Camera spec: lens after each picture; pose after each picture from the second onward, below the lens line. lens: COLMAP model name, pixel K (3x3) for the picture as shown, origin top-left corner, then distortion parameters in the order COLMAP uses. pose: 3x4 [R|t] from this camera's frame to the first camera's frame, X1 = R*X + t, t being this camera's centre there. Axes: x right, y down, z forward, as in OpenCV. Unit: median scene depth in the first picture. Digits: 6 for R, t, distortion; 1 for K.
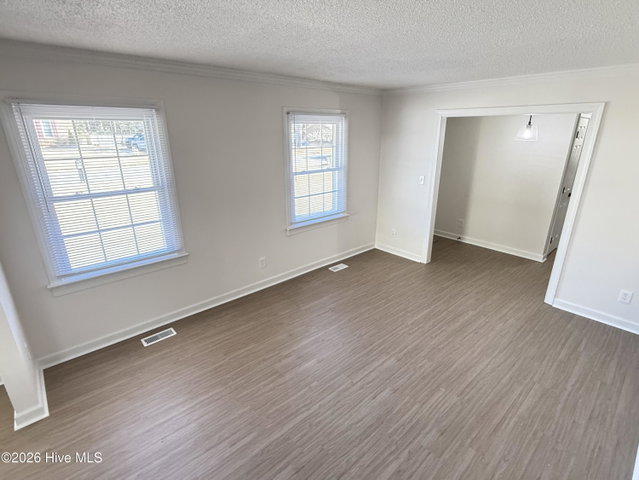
lens RADIAL K [[326.0, 0, 316.1], [0, 326.0, 239.9], [0, 0, 1]] dist [-0.005104, -0.000301]
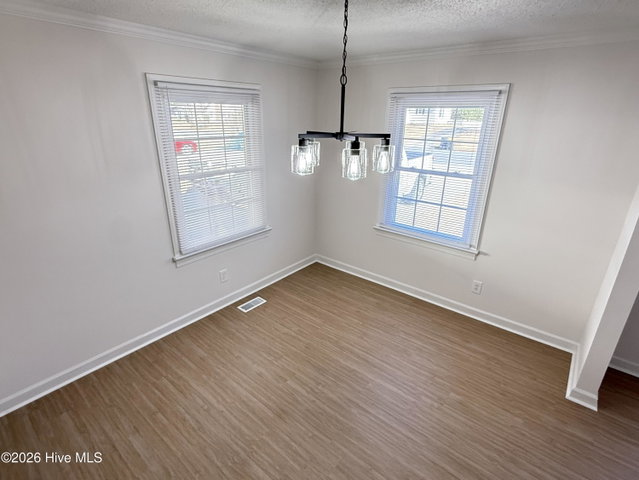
lens RADIAL K [[326.0, 0, 316.5], [0, 326.0, 240.1], [0, 0, 1]] dist [-0.005104, -0.000301]
pose [[0.150368, 0.361589, -0.920132, 0.429908], [-0.336017, 0.893999, 0.296408, -0.124763], [0.929775, 0.264610, 0.255929, 0.370196]]
